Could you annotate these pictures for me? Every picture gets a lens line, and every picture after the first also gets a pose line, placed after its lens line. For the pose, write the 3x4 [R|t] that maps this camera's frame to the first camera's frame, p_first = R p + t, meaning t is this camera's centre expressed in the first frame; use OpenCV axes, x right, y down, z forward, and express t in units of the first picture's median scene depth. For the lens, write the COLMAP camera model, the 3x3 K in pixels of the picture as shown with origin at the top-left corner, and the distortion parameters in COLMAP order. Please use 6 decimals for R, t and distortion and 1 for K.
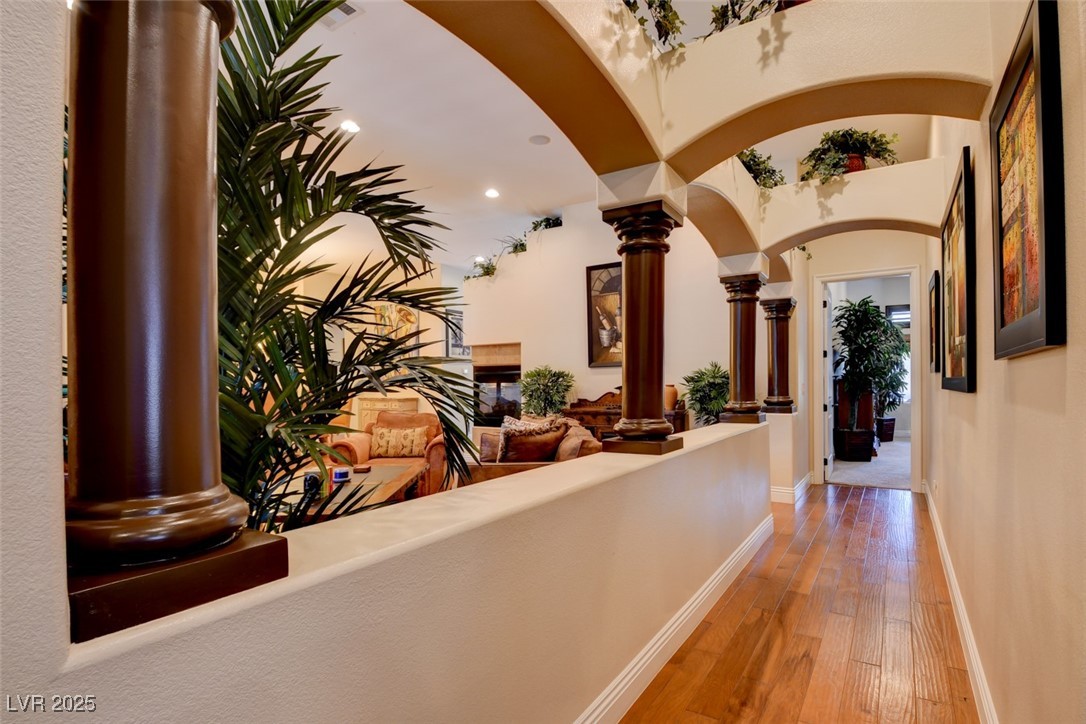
lens RADIAL K [[521.5, 0, 558.8], [0, 521.5, 383.1], [0, 0, 1]] dist [0.000842, -0.017183]
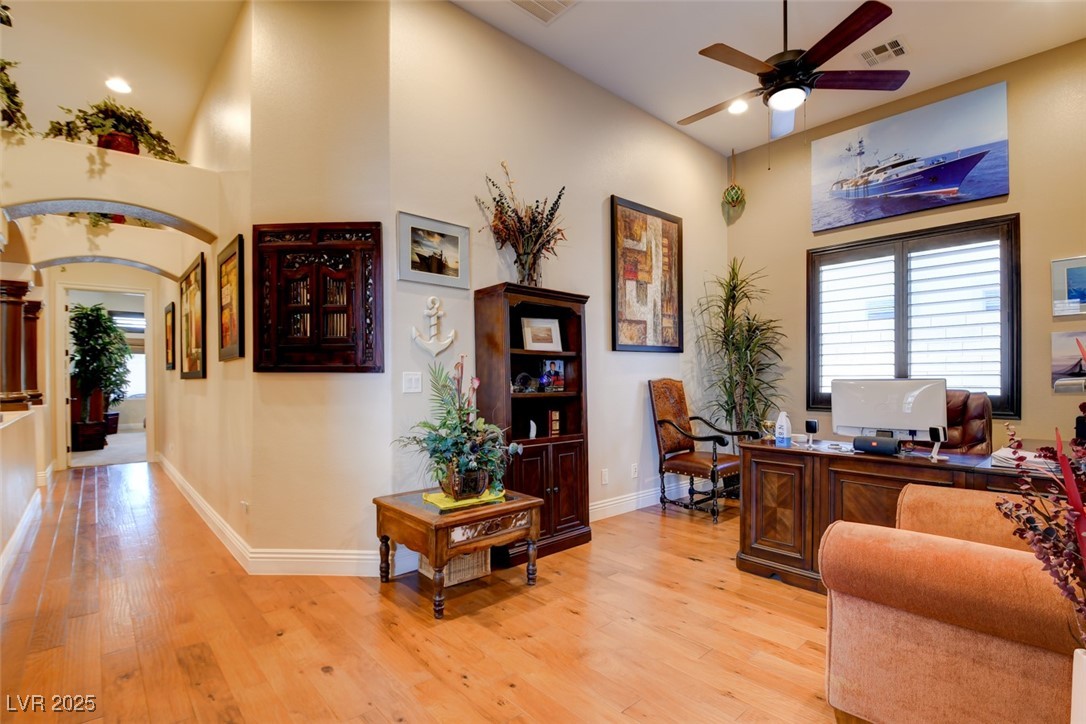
lens RADIAL K [[521.5, 0, 558.8], [0, 521.5, 383.1], [0, 0, 1]] dist [0.000842, -0.017183]
pose [[0.253548, -0.004198, 0.967314, -0.412463], [0.009918, 0.999949, 0.001740, 0.025156], [-0.967272, 0.009152, 0.253577, -0.427621]]
